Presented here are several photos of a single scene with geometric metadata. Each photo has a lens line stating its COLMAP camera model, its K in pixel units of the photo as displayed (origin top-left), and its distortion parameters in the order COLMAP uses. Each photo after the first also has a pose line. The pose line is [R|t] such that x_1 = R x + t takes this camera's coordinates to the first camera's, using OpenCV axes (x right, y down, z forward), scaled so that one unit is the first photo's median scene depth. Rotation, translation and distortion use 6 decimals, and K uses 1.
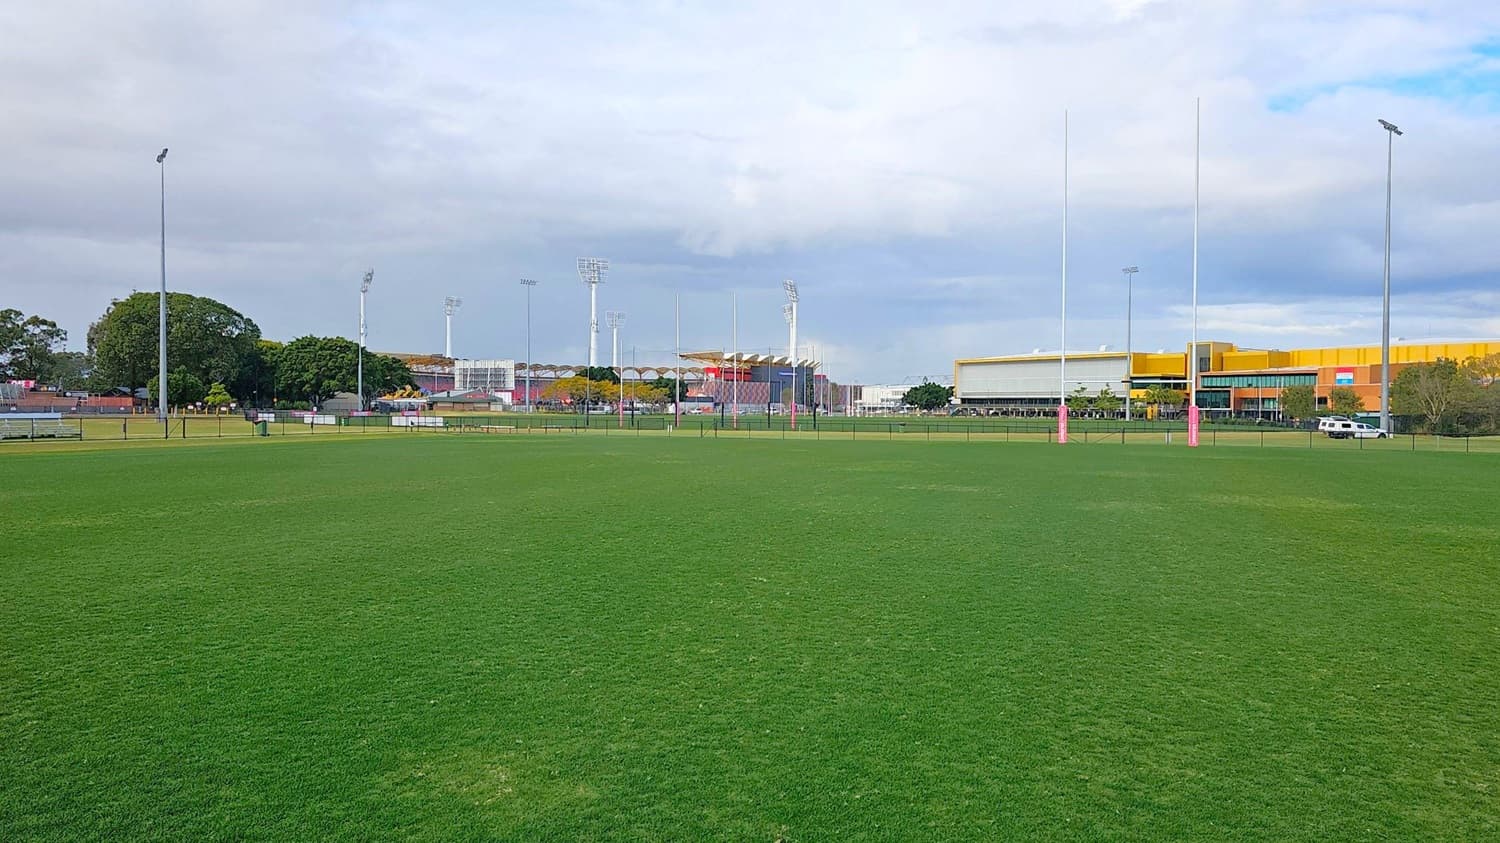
lens RADIAL K [[603.4, 0, 750.0], [0, 603.4, 421.5], [0, 0, 1]] dist [-0.030155, -0.000412]
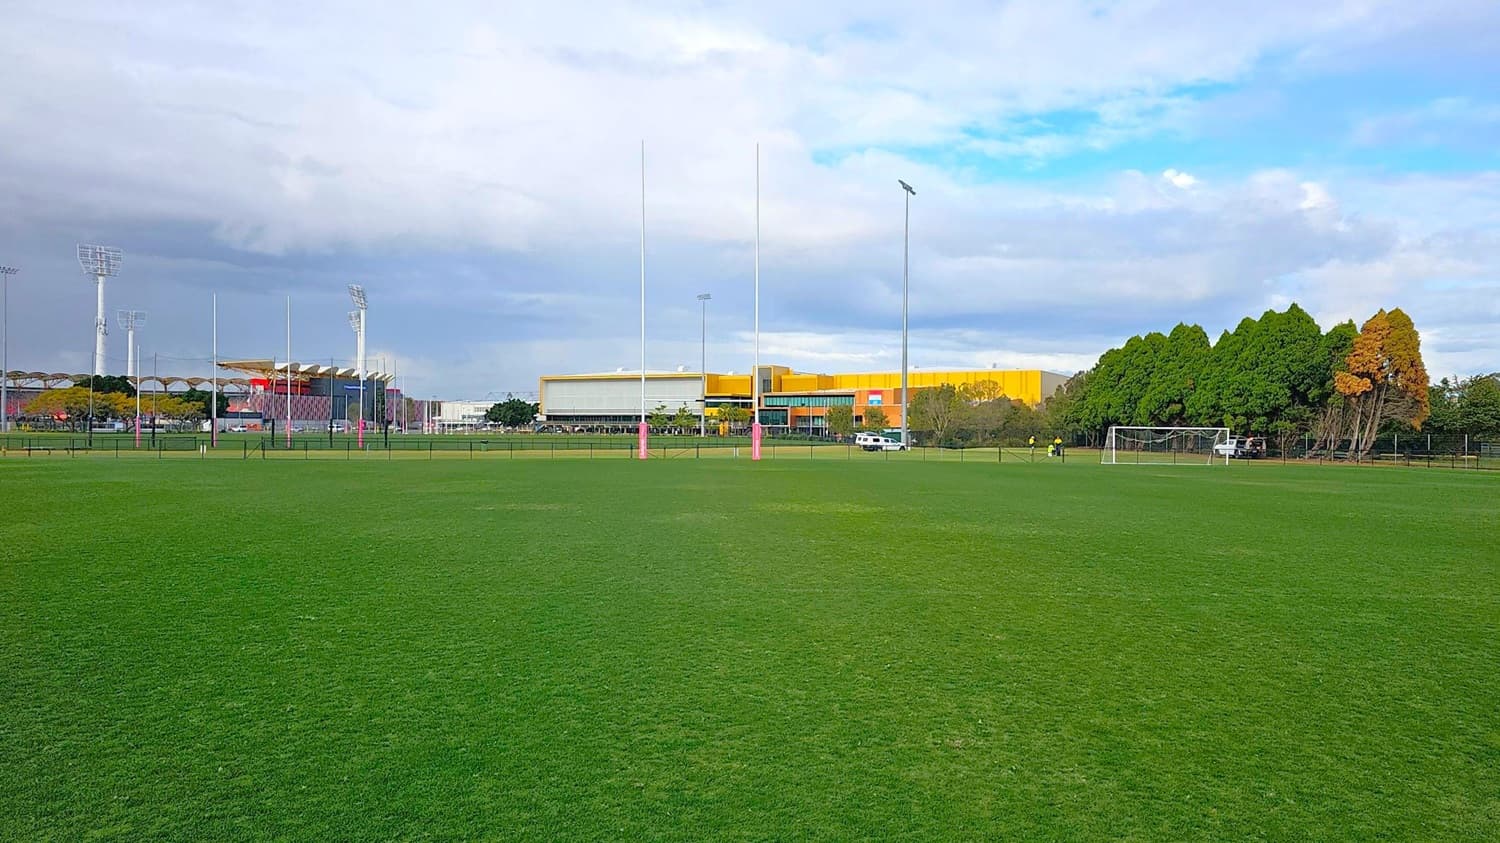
lens RADIAL K [[603.4, 0, 750.0], [0, 603.4, 421.5], [0, 0, 1]] dist [-0.030155, -0.000412]
pose [[0.947571, 0.000617, 0.319545, 0.379544], [0.005320, 0.999829, -0.017706, -0.009586], [-0.319502, 0.018478, 0.947406, -0.050882]]
